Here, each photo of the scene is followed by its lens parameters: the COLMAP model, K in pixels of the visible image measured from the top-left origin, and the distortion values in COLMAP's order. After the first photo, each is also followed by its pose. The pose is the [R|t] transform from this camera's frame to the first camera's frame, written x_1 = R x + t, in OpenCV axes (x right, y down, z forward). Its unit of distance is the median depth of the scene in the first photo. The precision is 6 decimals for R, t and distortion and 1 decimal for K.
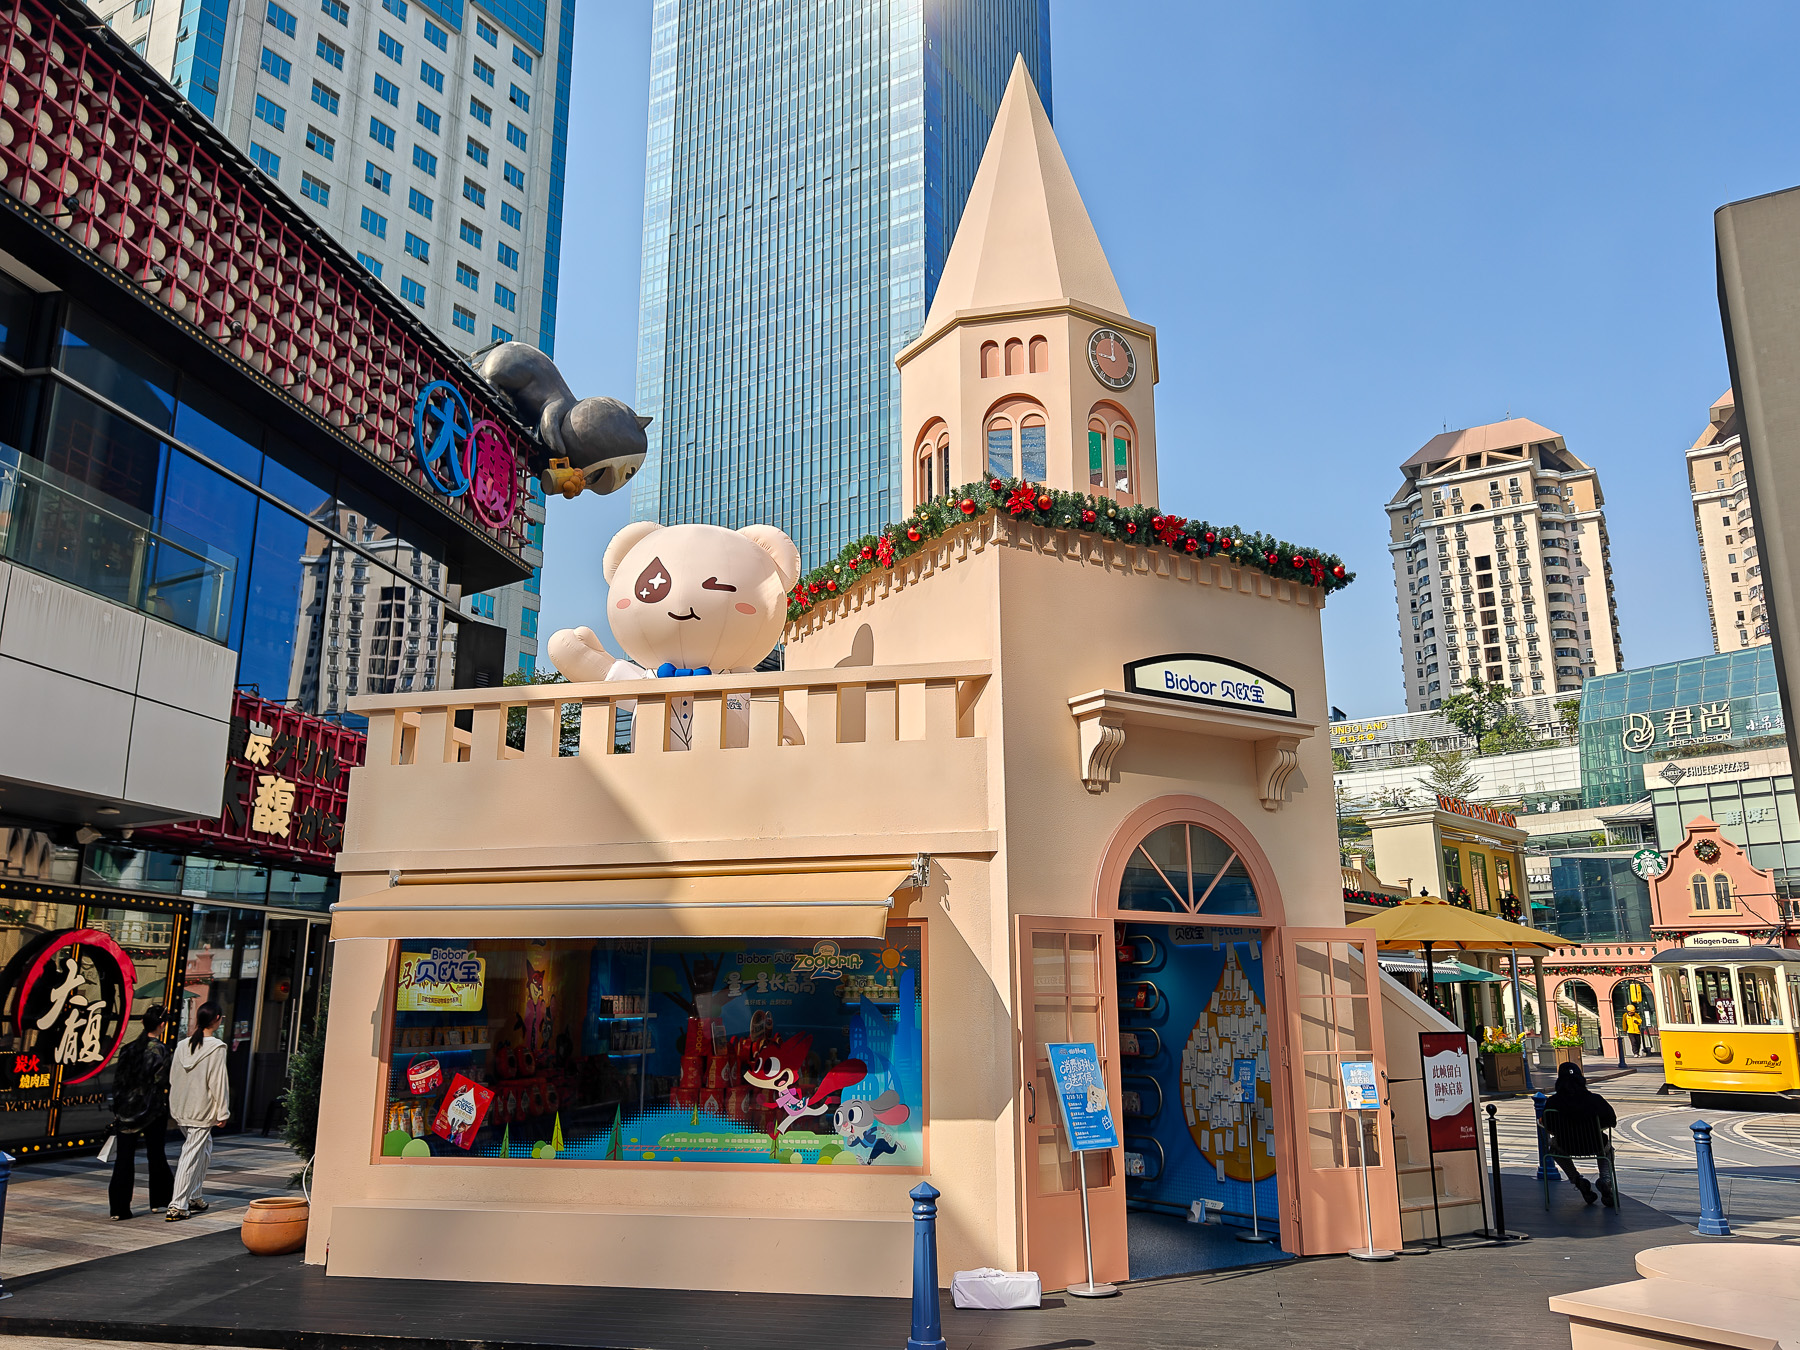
lens RADIAL K [[1360.4, 0, 901.2], [0, 1360.4, 674.7], [0, 0, 1]] dist [0.000180, 0.005967]
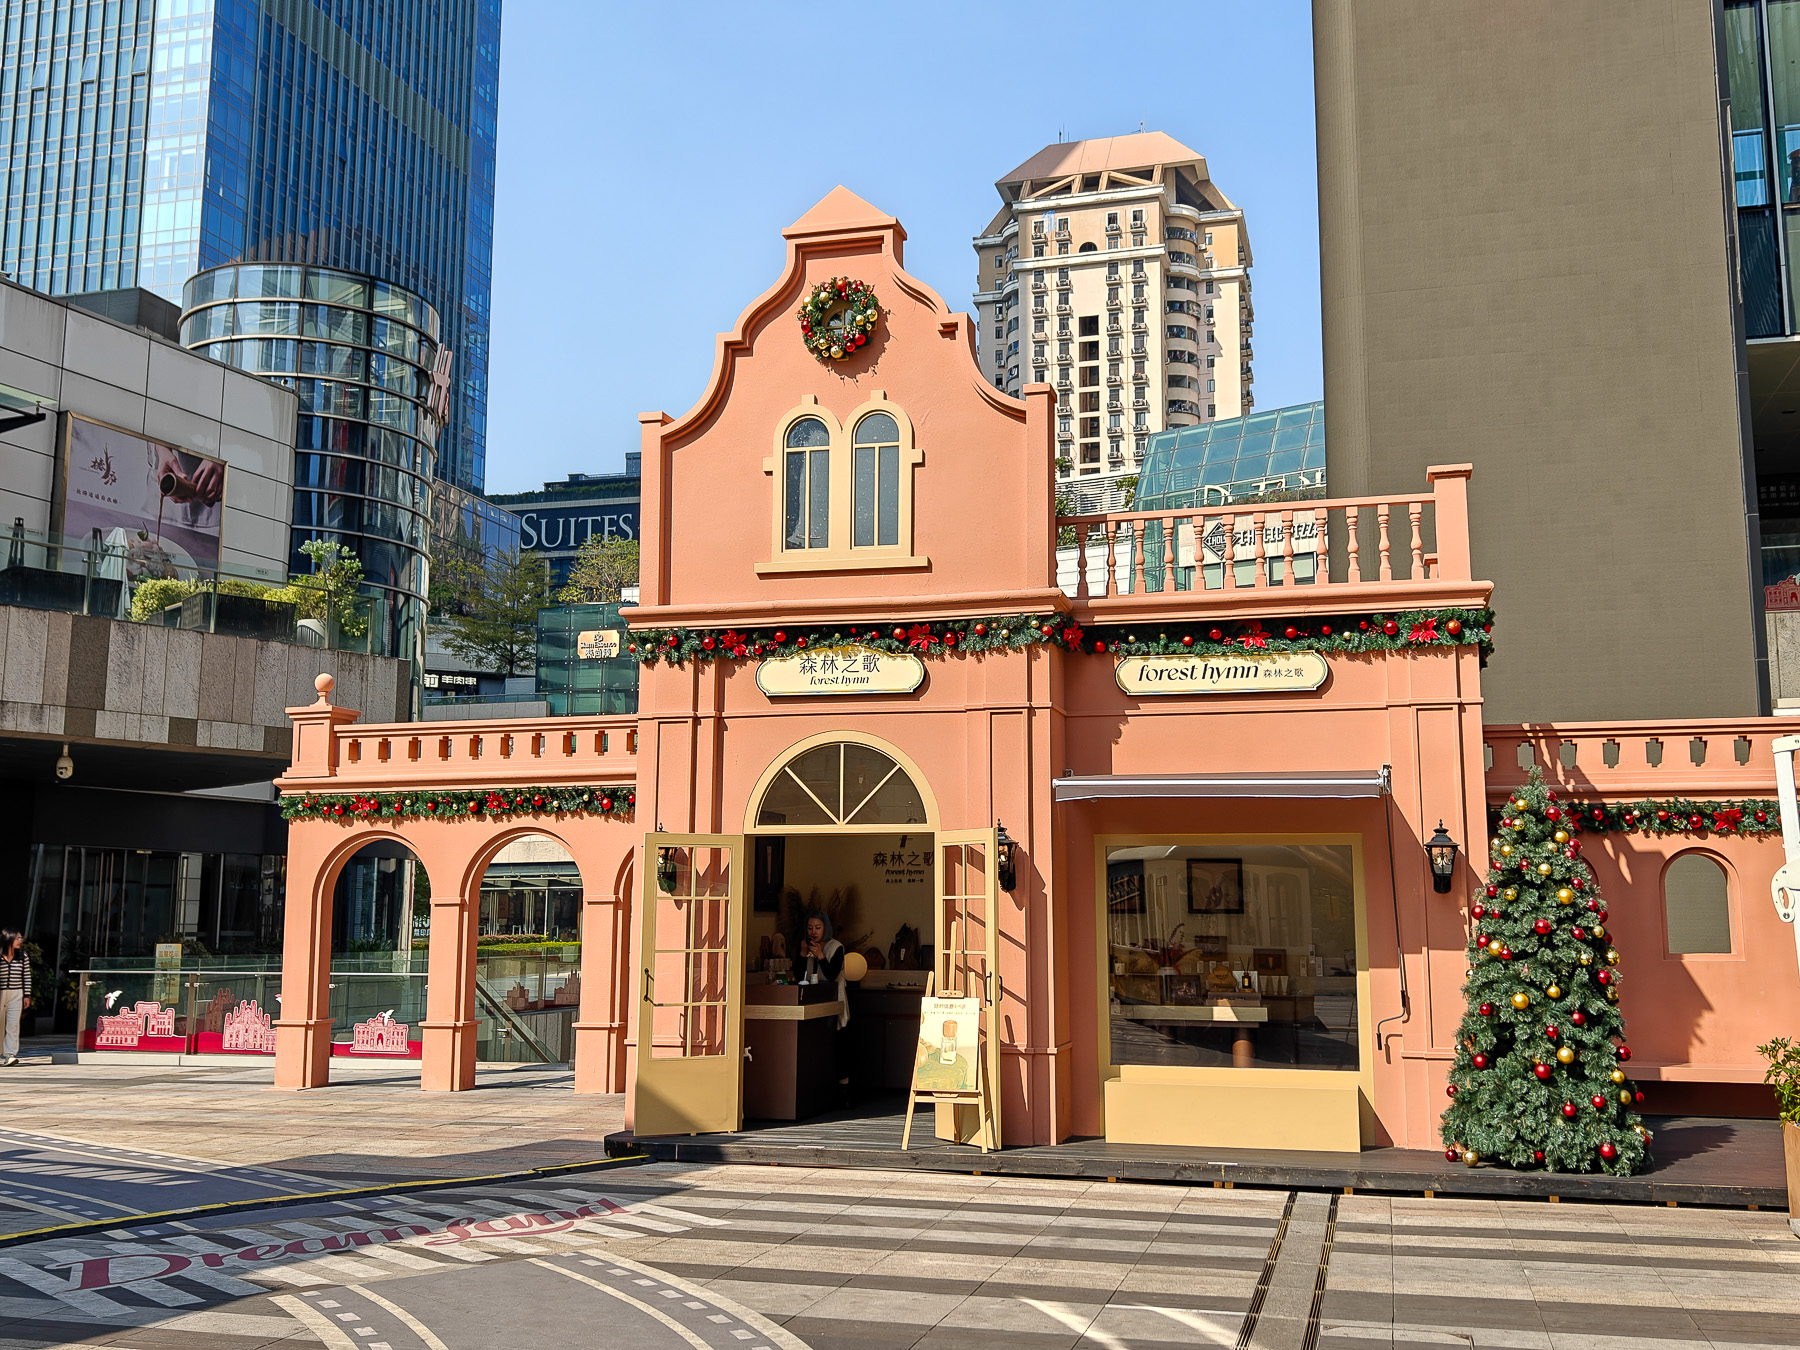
lens RADIAL K [[1710.9, 0, 897.9], [0, 1710.9, 666.1], [0, 0, 1]] dist [0.007962, 0.000000]
pose [[0.964911, 0.049466, 0.257876, 0.106743], [-0.071640, 0.994430, 0.077308, 0.034302], [-0.252616, -0.093069, 0.963080, 0.139334]]
